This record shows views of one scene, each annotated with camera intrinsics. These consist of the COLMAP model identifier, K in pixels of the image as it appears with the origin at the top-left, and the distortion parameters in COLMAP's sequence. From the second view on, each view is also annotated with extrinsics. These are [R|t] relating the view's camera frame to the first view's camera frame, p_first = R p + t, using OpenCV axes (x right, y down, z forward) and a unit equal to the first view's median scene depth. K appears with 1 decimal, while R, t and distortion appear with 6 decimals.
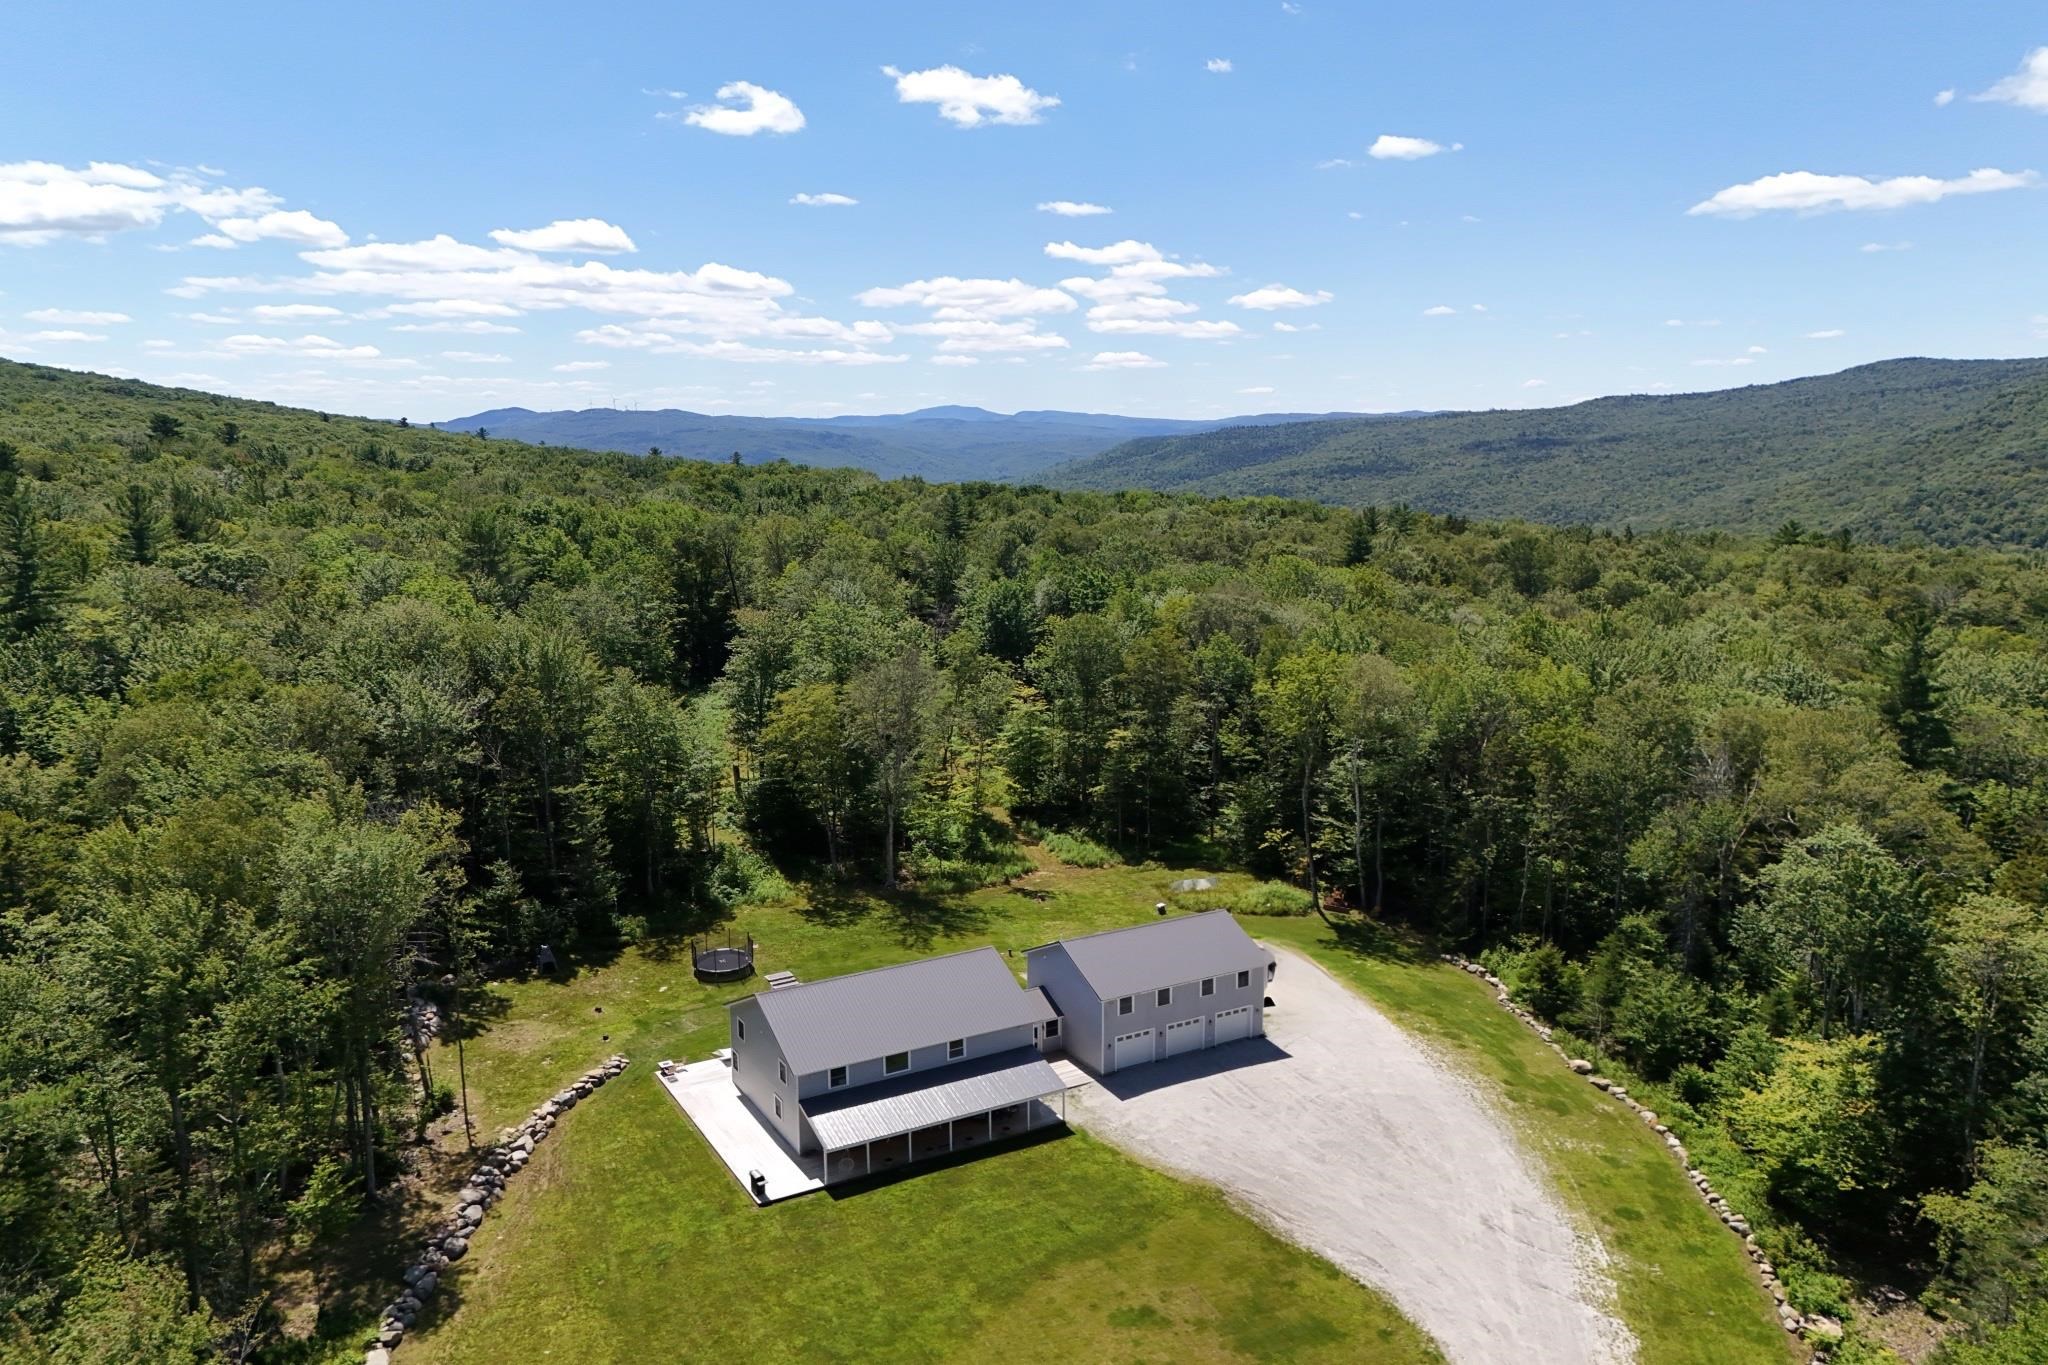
lens RADIAL K [[1484.8, 0, 1020.4], [0, 1484.8, 724.7], [0, 0, 1]] dist [0.047352, -0.004073]
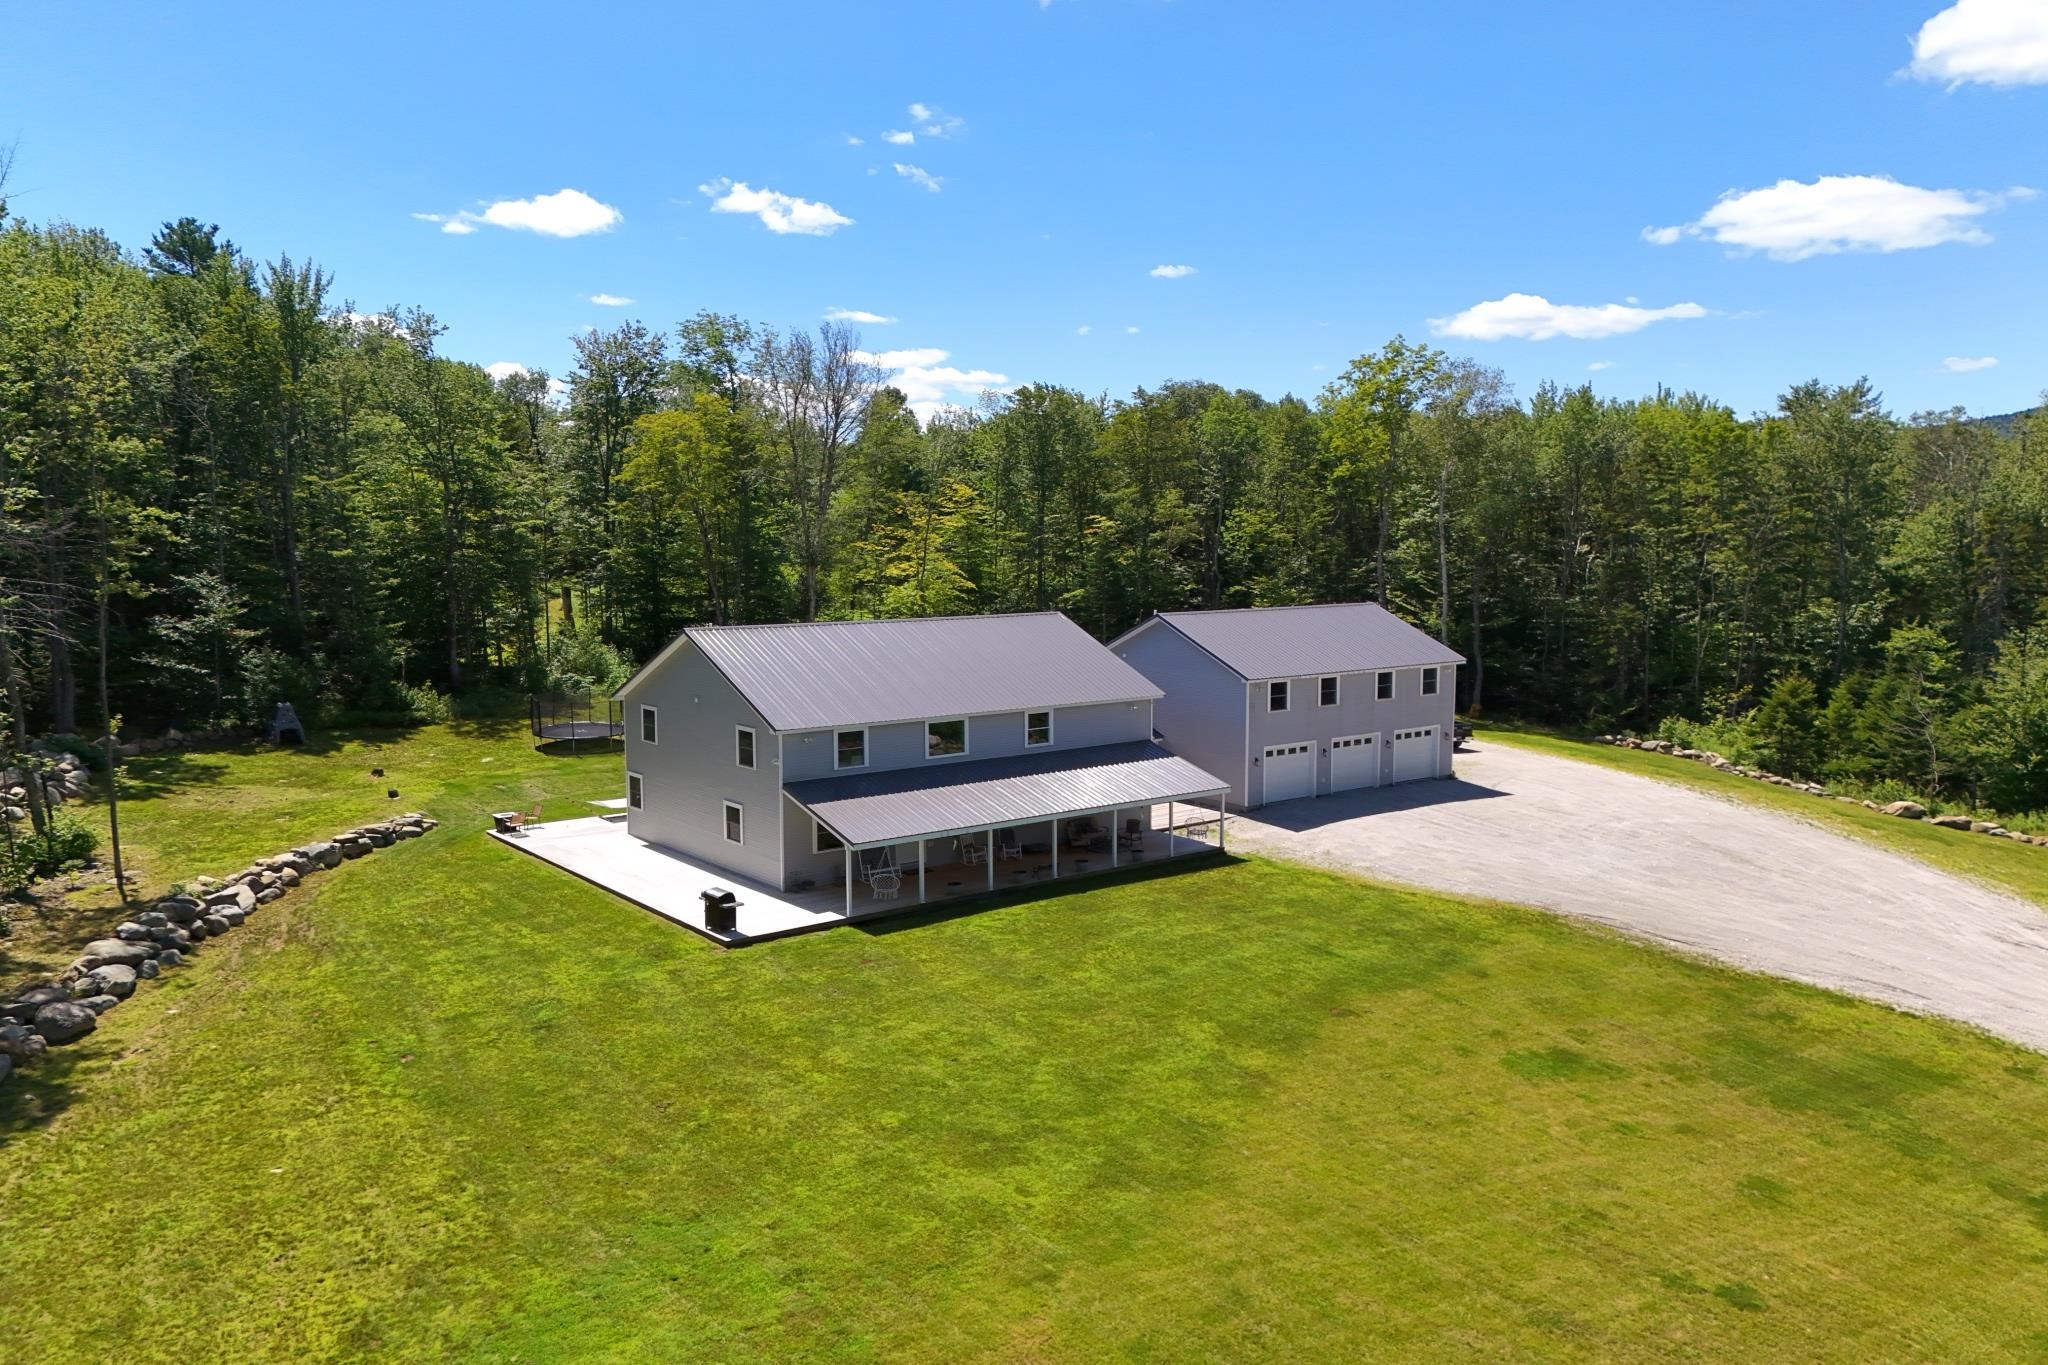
lens RADIAL K [[1499.4, 0, 1024.0], [0, 1499.4, 682.5], [0, 0, 1]] dist [0.065630, -0.054373]
pose [[0.989754, -0.011304, 0.142336, -0.142829], [0.023830, 0.995957, -0.086611, 0.271887], [-0.140781, 0.089116, 0.986022, 0.459589]]
